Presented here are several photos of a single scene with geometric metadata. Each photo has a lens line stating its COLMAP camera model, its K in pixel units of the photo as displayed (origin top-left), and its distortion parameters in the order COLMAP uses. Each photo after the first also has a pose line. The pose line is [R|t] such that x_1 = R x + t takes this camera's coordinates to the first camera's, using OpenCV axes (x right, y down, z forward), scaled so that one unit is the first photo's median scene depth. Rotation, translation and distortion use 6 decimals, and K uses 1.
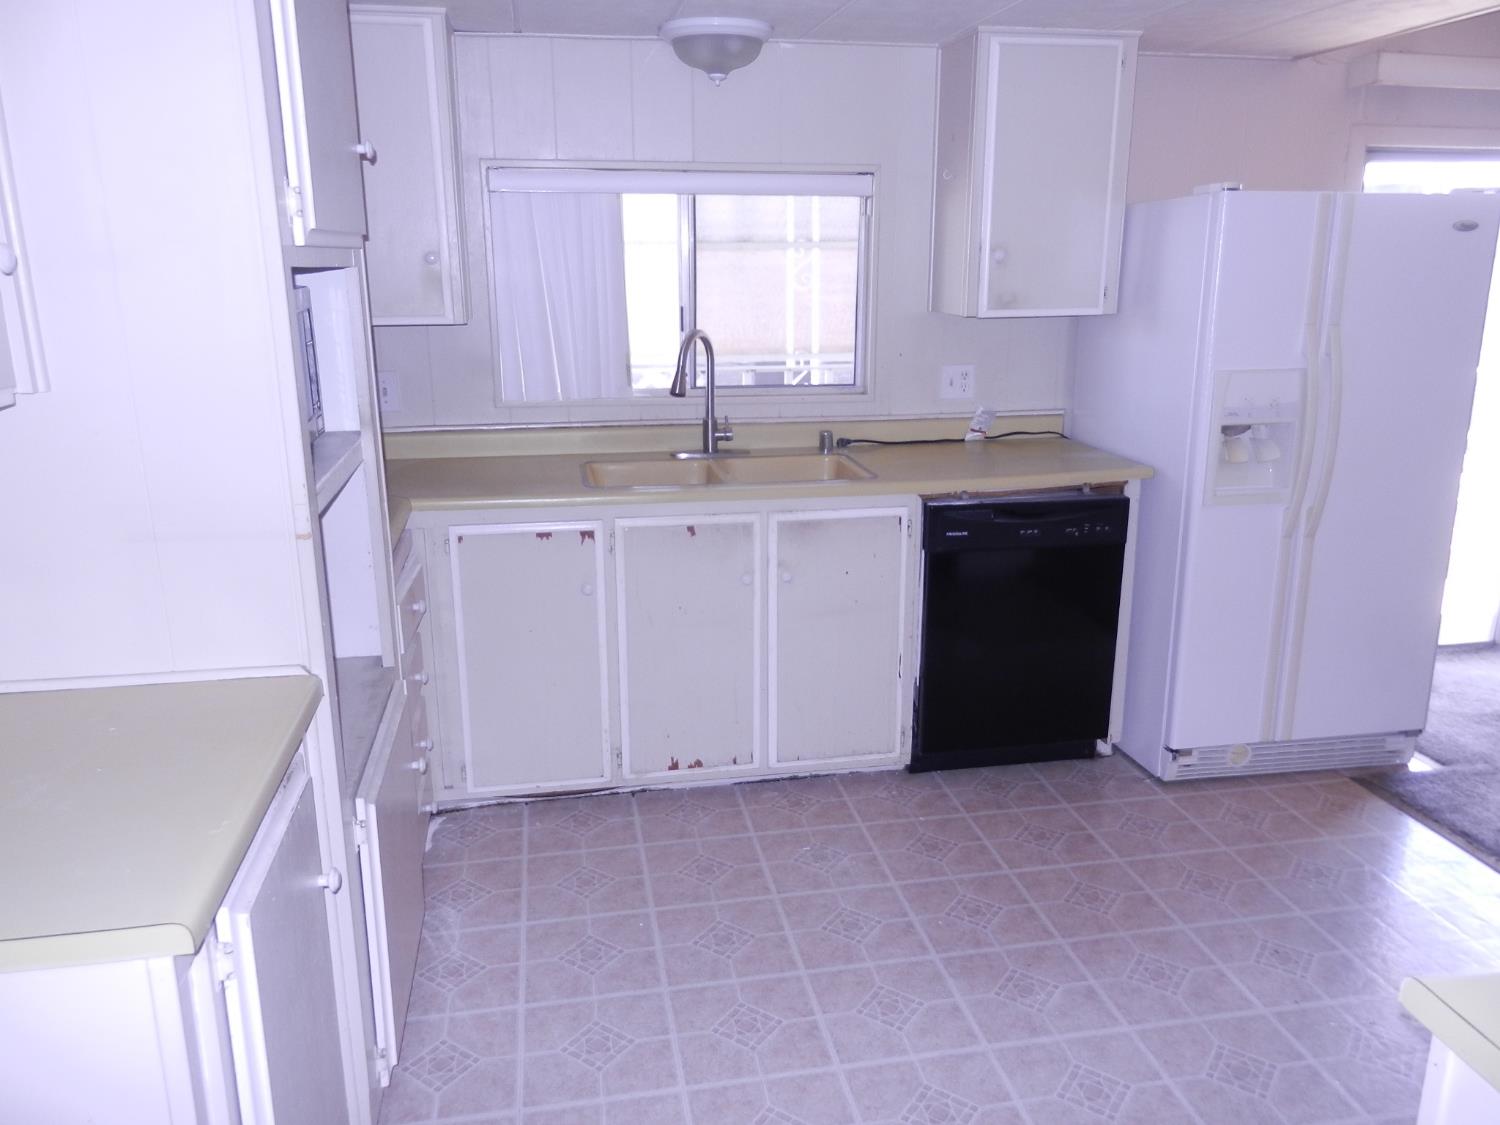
lens RADIAL K [[1118.4, 0, 750.0], [0, 1118.4, 562.5], [0, 0, 1]] dist [0.009735, 0.001735]
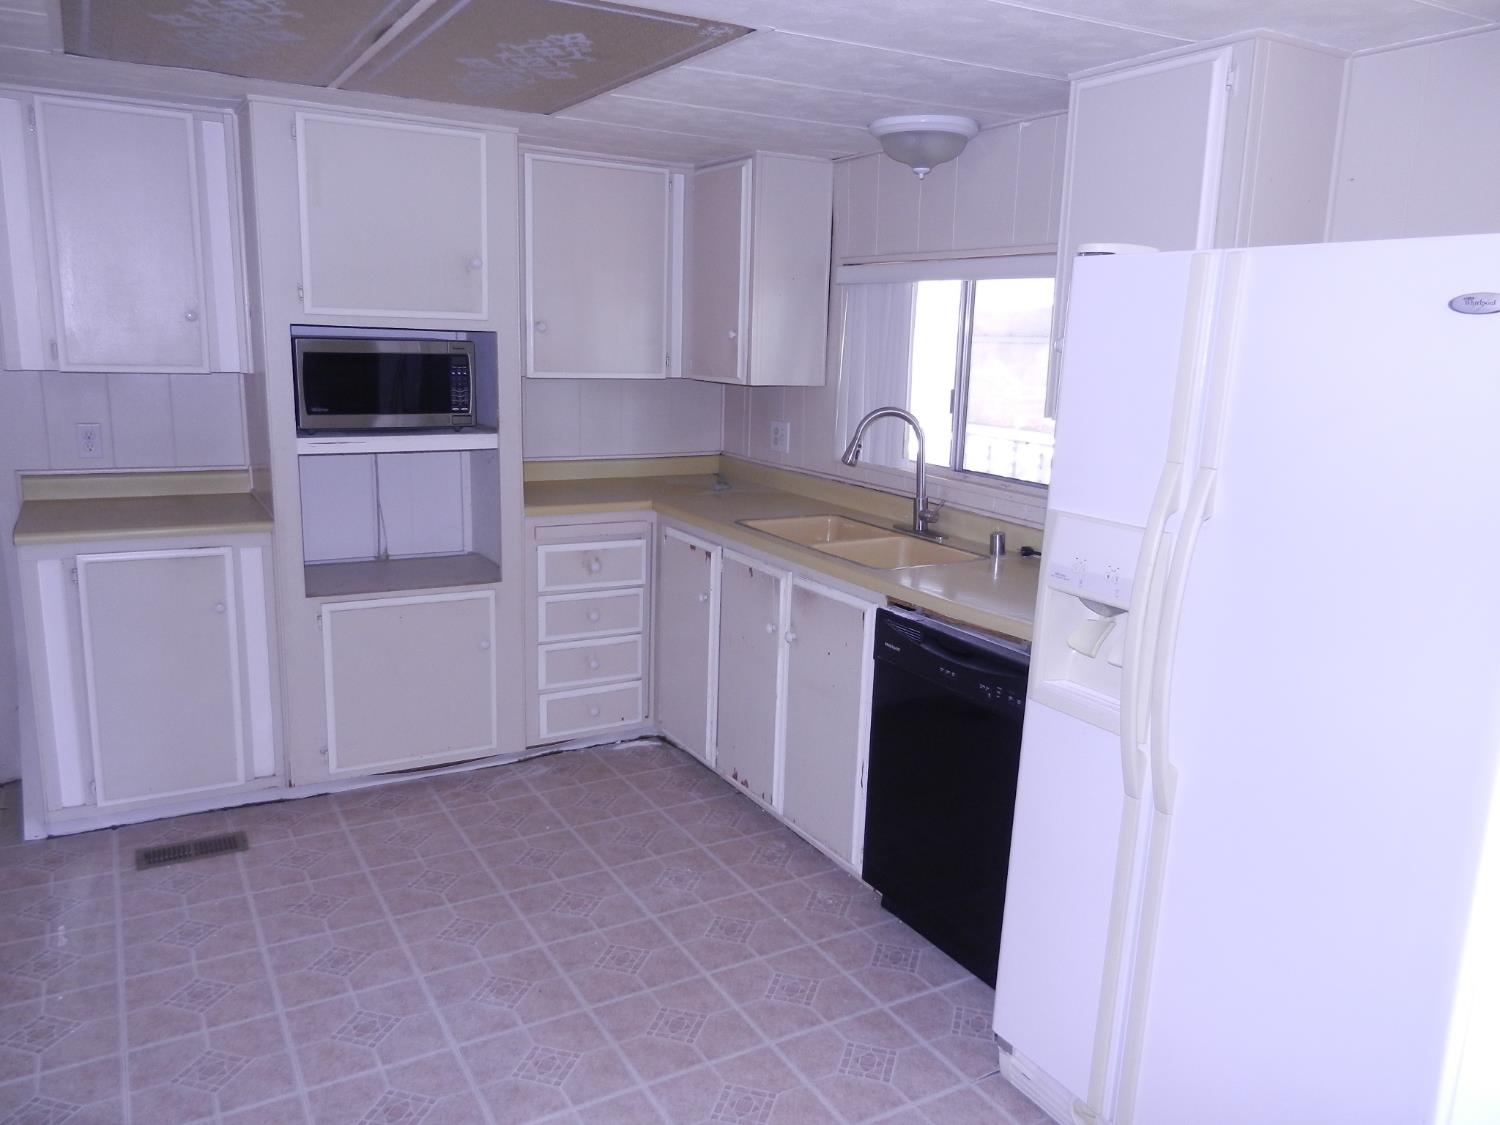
lens RADIAL K [[1118.4, 0, 750.0], [0, 1118.4, 562.5], [0, 0, 1]] dist [0.009735, 0.001735]
pose [[0.333131, 0.202444, -0.920891, 0.979766], [-0.279261, 0.954042, 0.108710, -0.159101], [0.900576, 0.220955, 0.374355, 0.563516]]
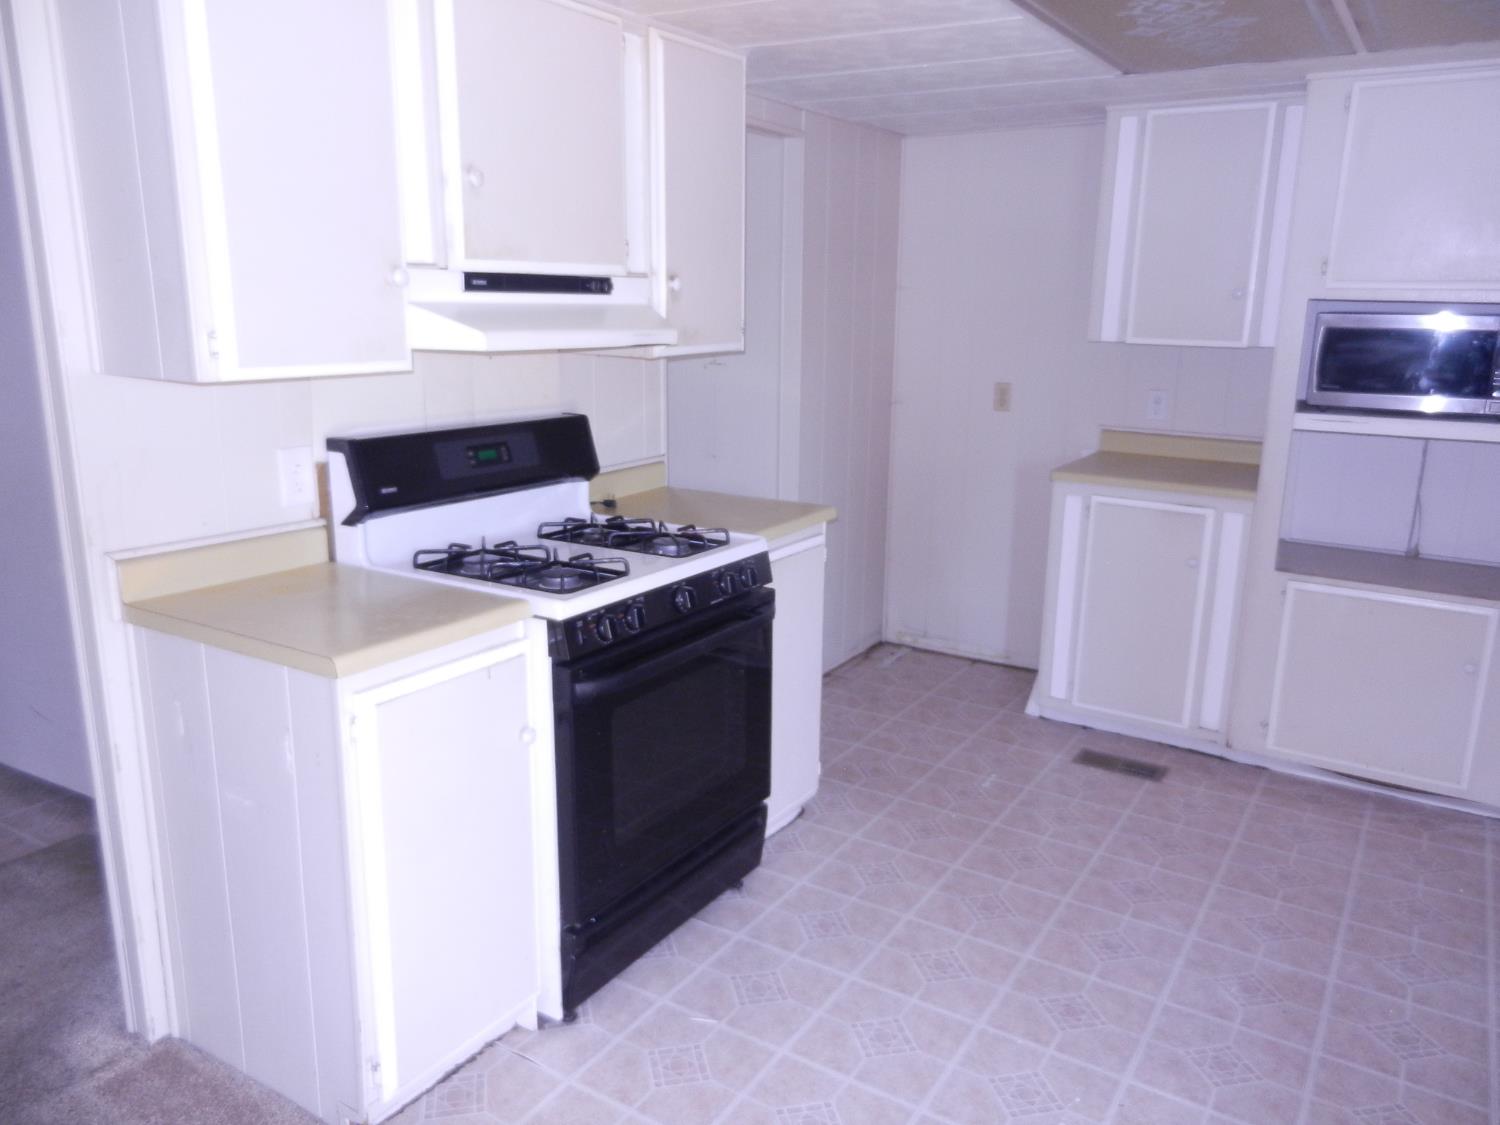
lens RADIAL K [[1118.4, 0, 750.0], [0, 1118.4, 562.5], [0, 0, 1]] dist [0.009735, 0.001735]
pose [[-0.678436, 0.164776, -0.715942, 0.979998], [-0.208187, 0.891454, 0.402451, -0.234889], [0.704544, 0.422088, -0.570491, 0.865469]]
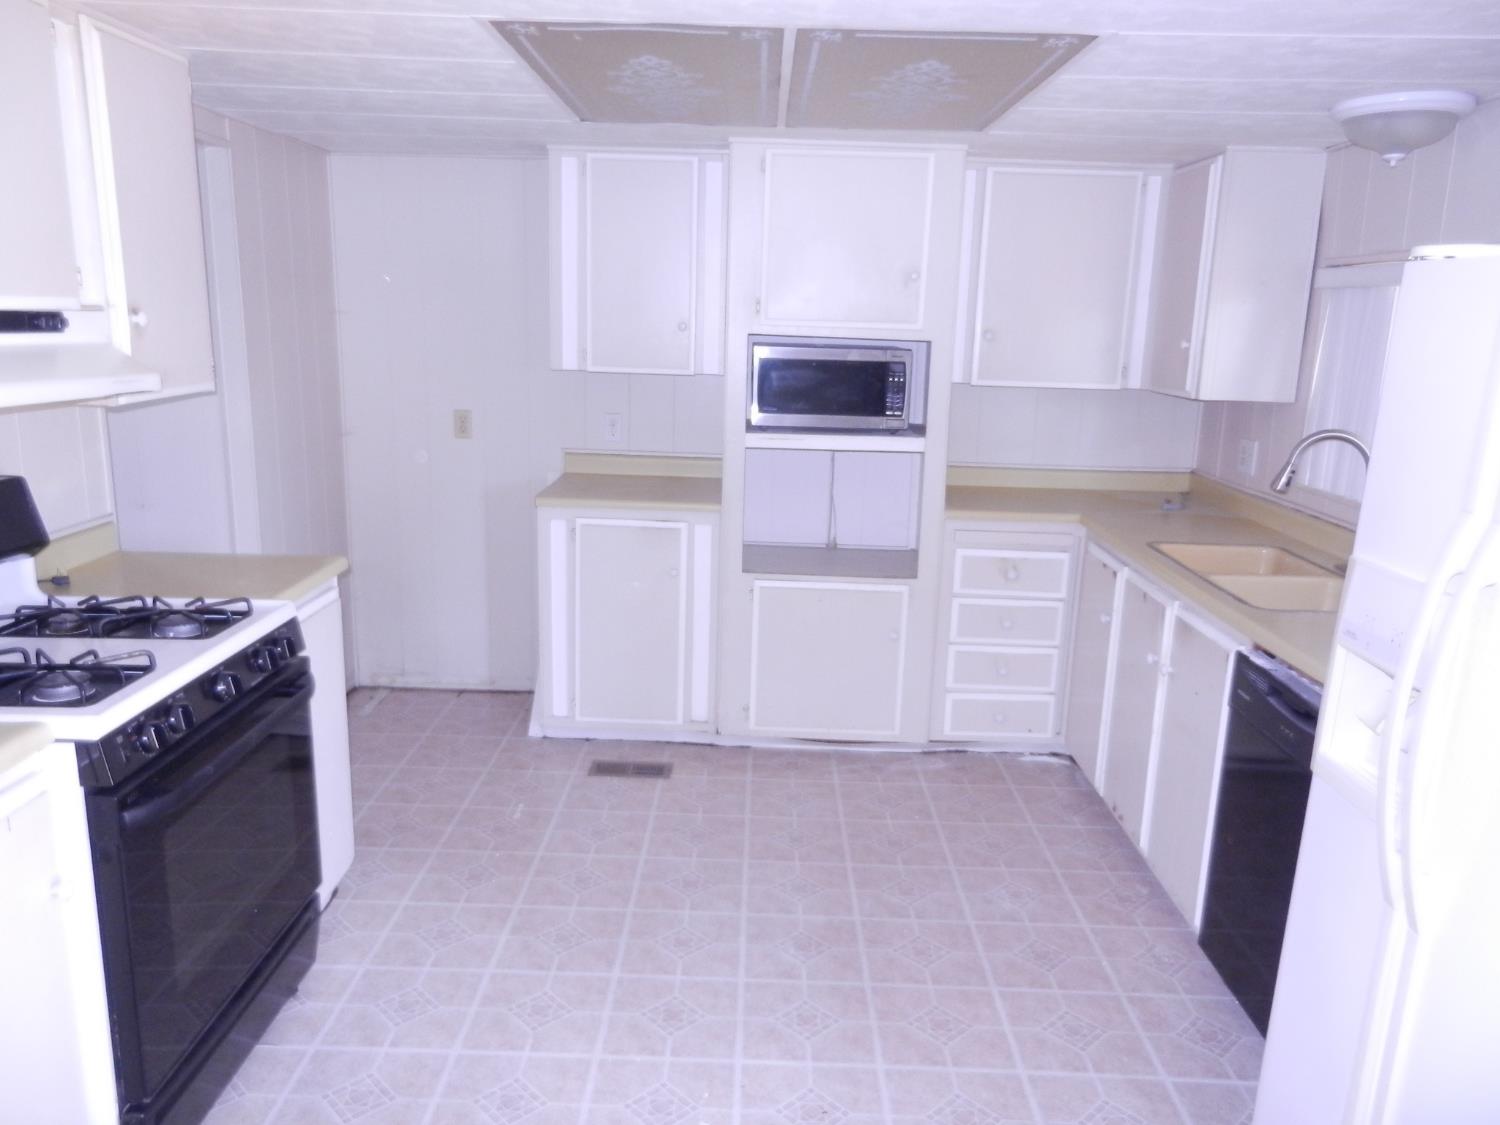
lens RADIAL K [[1118.4, 0, 750.0], [0, 1118.4, 562.5], [0, 0, 1]] dist [0.009735, 0.001735]
pose [[-0.194230, 0.207741, -0.958707, 1.031369], [-0.288204, 0.922102, 0.258198, -0.224483], [0.937664, 0.326452, -0.119228, 0.751321]]
